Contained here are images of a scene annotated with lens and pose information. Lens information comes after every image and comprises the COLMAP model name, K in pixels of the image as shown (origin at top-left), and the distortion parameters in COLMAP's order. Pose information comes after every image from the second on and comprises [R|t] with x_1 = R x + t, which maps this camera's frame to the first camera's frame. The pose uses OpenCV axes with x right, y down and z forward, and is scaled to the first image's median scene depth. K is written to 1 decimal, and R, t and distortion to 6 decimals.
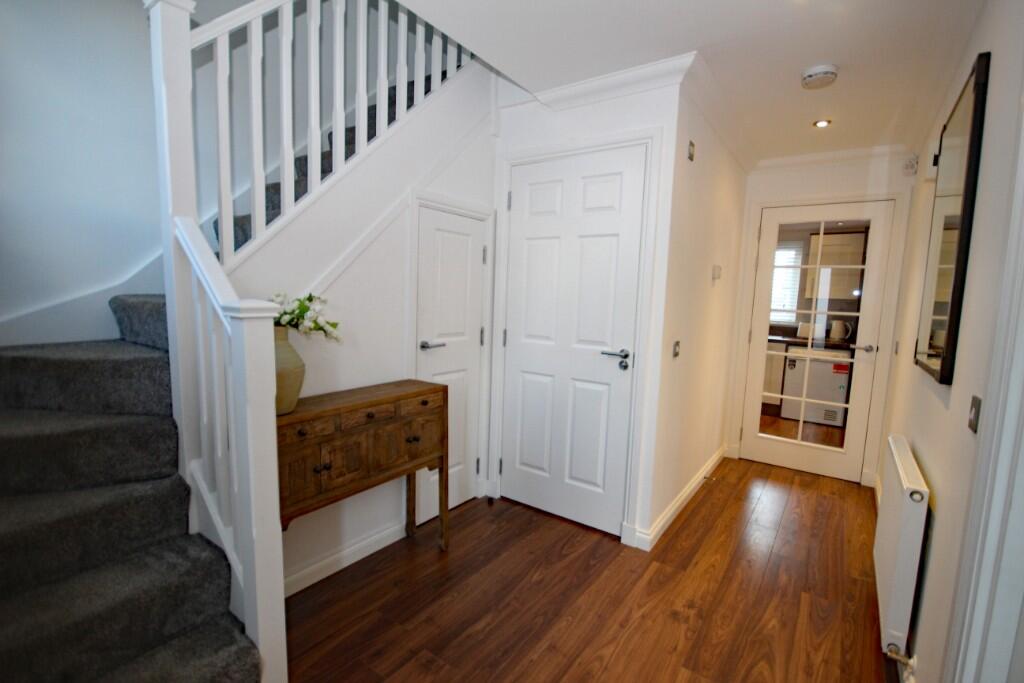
lens RADIAL K [[469.7, 0, 520.1], [0, 469.7, 345.3], [0, 0, 1]] dist [0.000941, -0.000639]
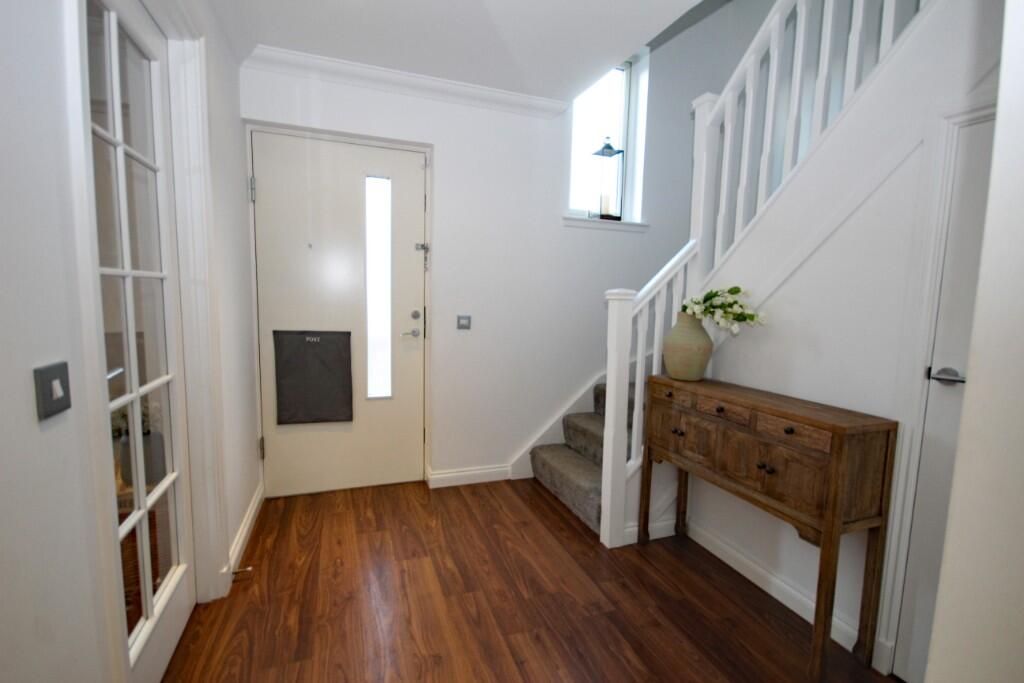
lens RADIAL K [[469.7, 0, 520.1], [0, 469.7, 345.3], [0, 0, 1]] dist [0.000941, -0.000639]
pose [[-0.560698, 0.039052, -0.827099, 0.701883], [-0.134511, 0.981323, 0.137520, -0.057147], [0.817022, 0.188361, -0.544973, 1.157337]]
